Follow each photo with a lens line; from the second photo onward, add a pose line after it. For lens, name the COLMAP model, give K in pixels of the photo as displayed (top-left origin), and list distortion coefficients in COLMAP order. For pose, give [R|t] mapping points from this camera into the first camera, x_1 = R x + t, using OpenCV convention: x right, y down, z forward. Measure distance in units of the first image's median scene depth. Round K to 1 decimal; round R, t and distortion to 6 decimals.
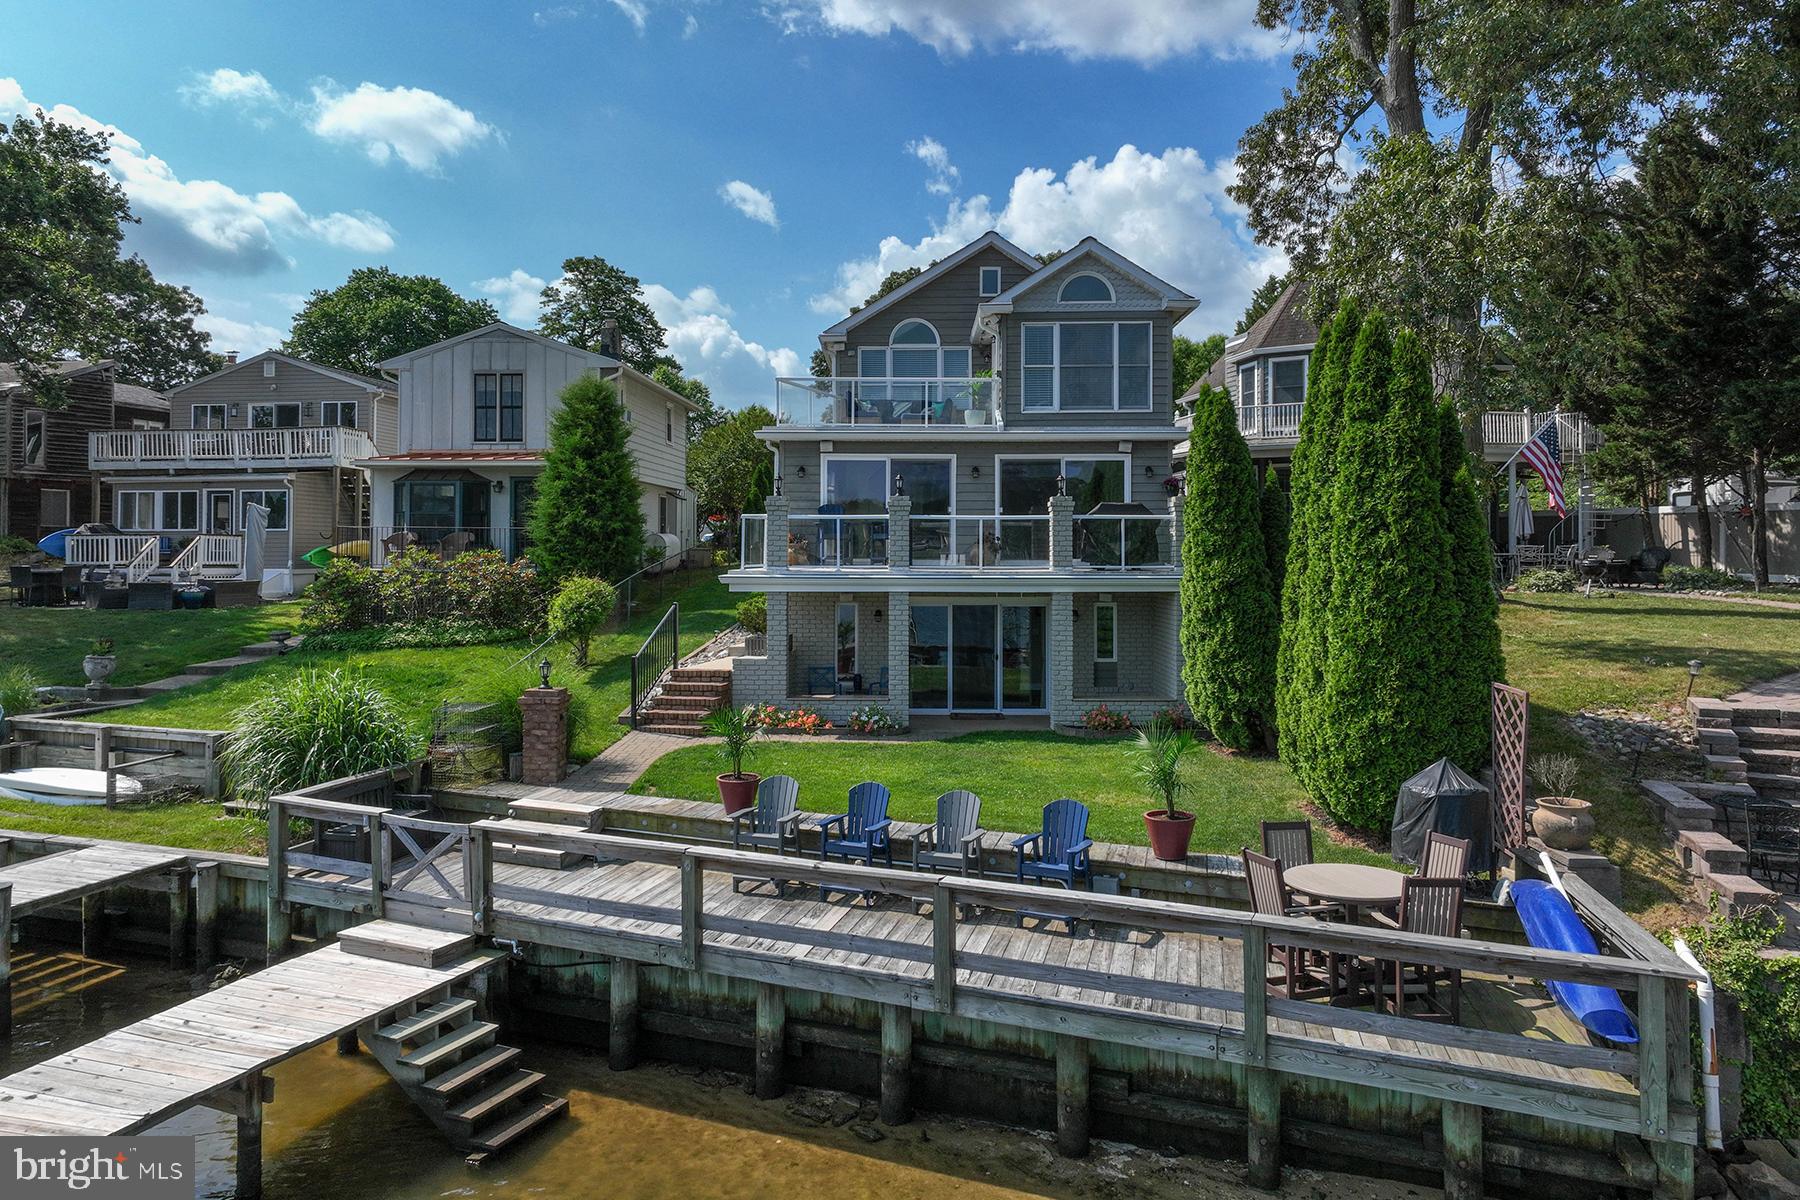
lens RADIAL K [[1263.4, 0, 900.4], [0, 1263.4, 530.8], [0, 0, 1]] dist [0.000834, 0.003828]
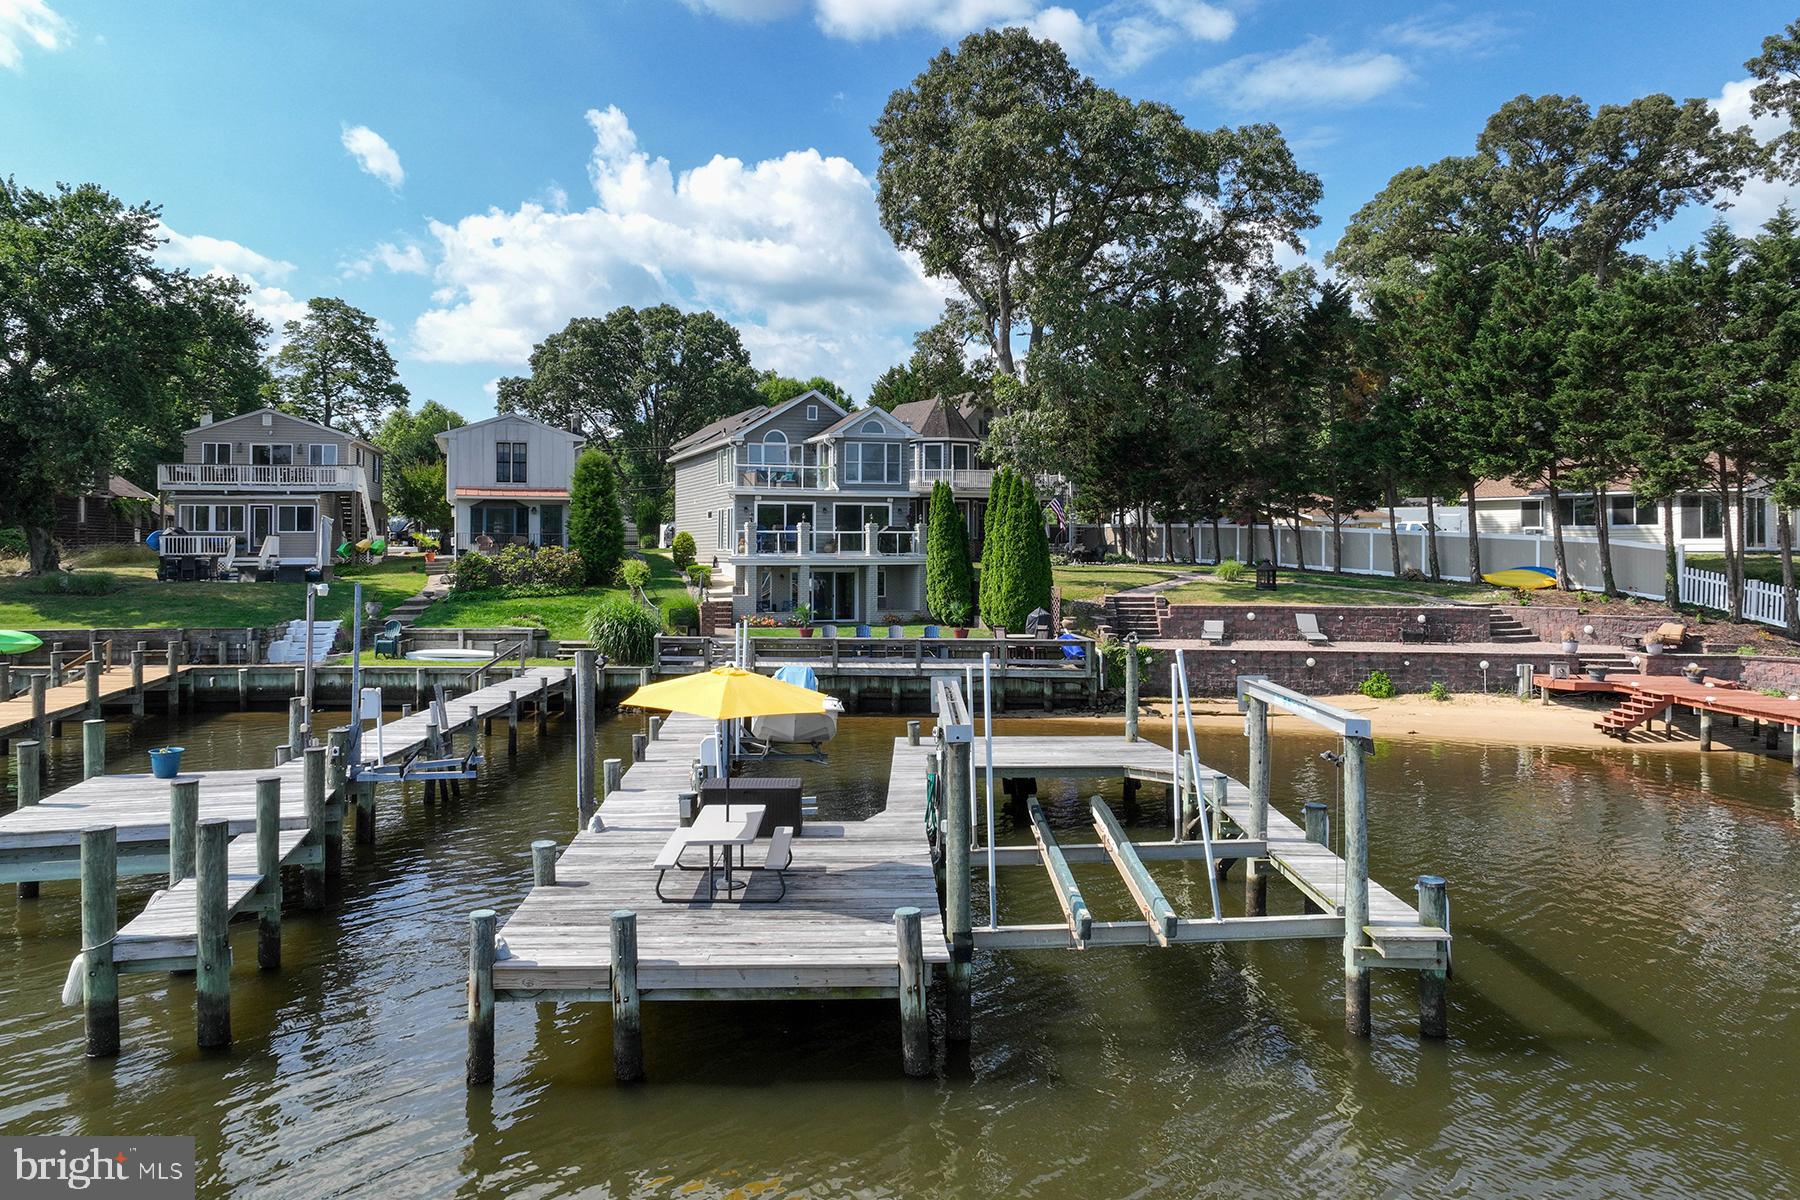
lens RADIAL K [[1263.4, 0, 900.4], [0, 1263.4, 530.8], [0, 0, 1]] dist [0.000834, 0.003828]
pose [[0.933780, 0.004279, 0.357822, -0.594292], [-0.006553, 0.999965, 0.005144, -0.023454], [-0.357787, -0.007148, 0.933776, -1.069487]]
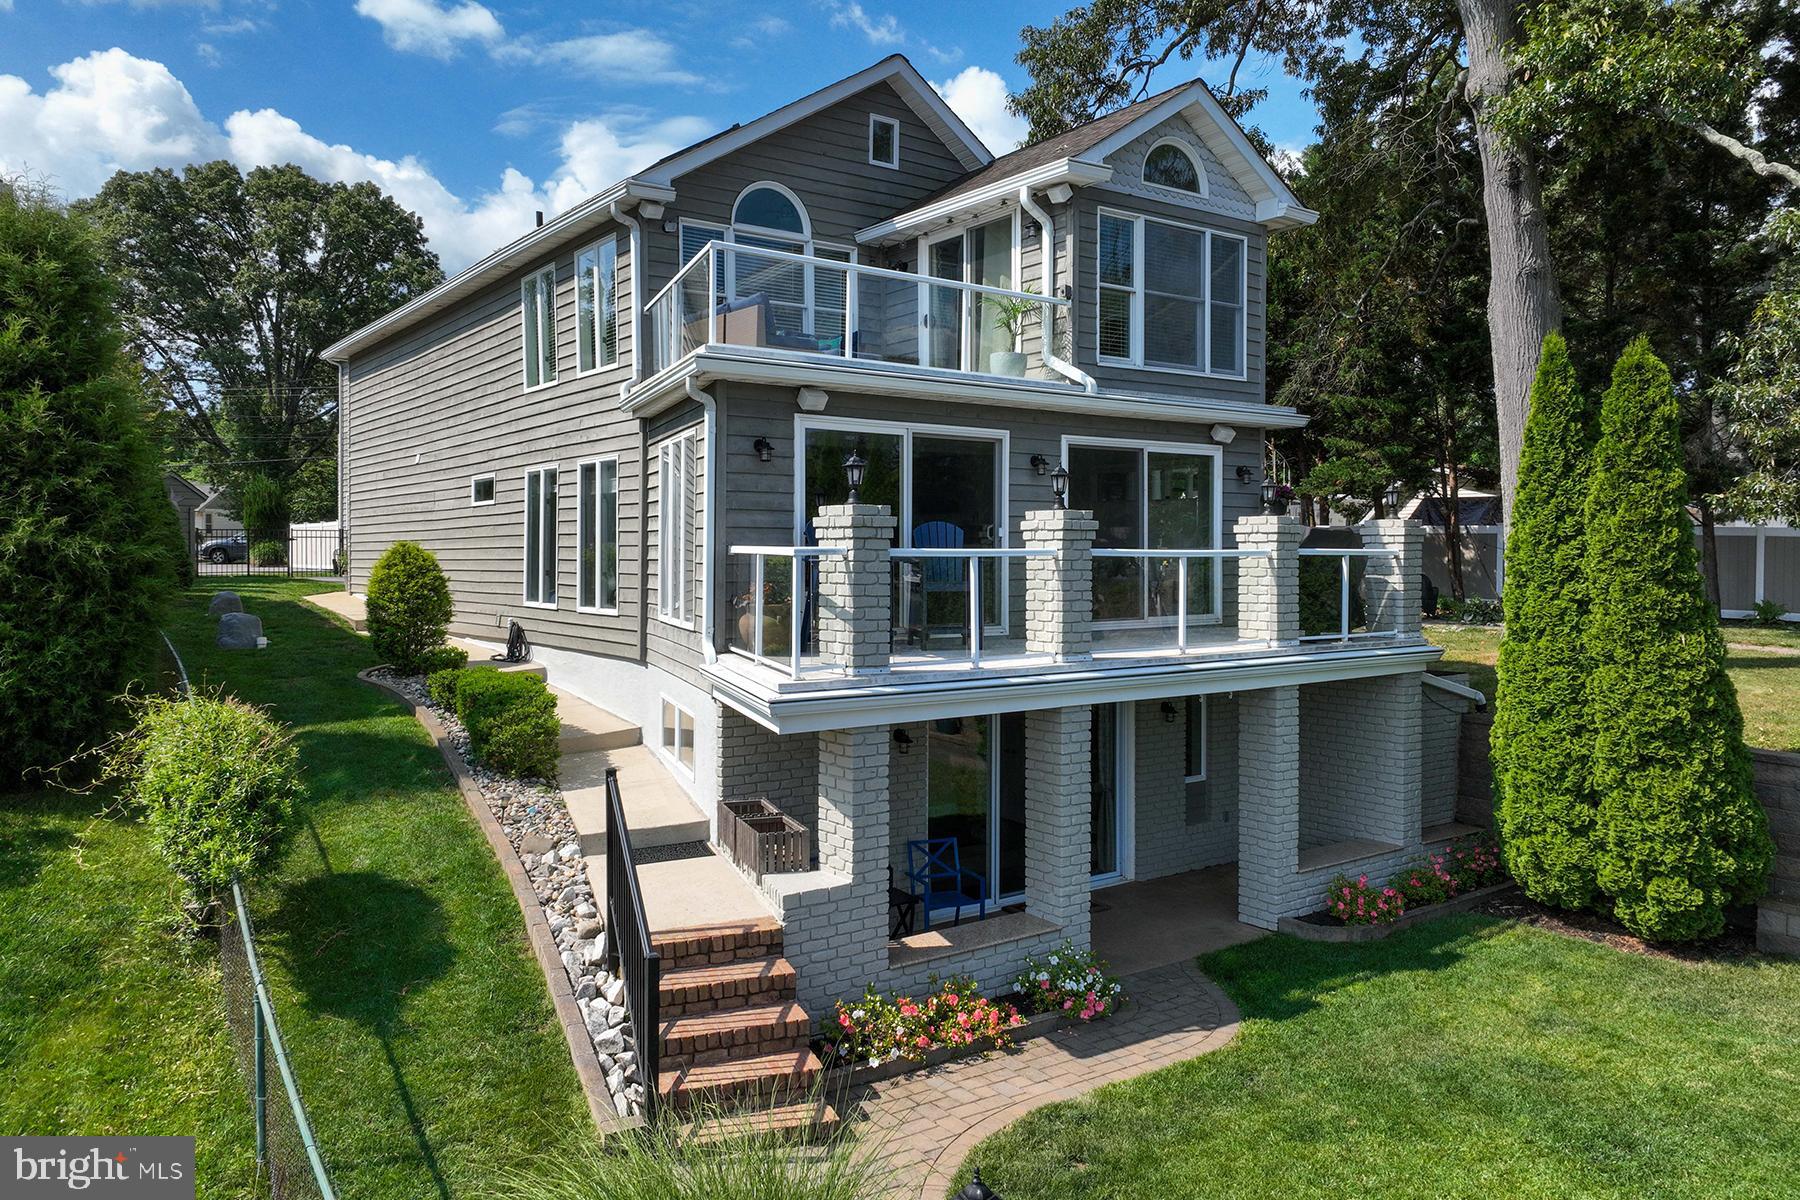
lens RADIAL K [[1264.4, 0, 900.7], [0, 1264.4, 562.1], [0, 0, 1]] dist [0.005977, 0.001831]
pose [[0.804914, -0.005544, 0.593366, -0.317191], [-0.011038, 0.999643, 0.024313, -0.016857], [-0.593289, -0.026120, 0.804566, 0.589565]]
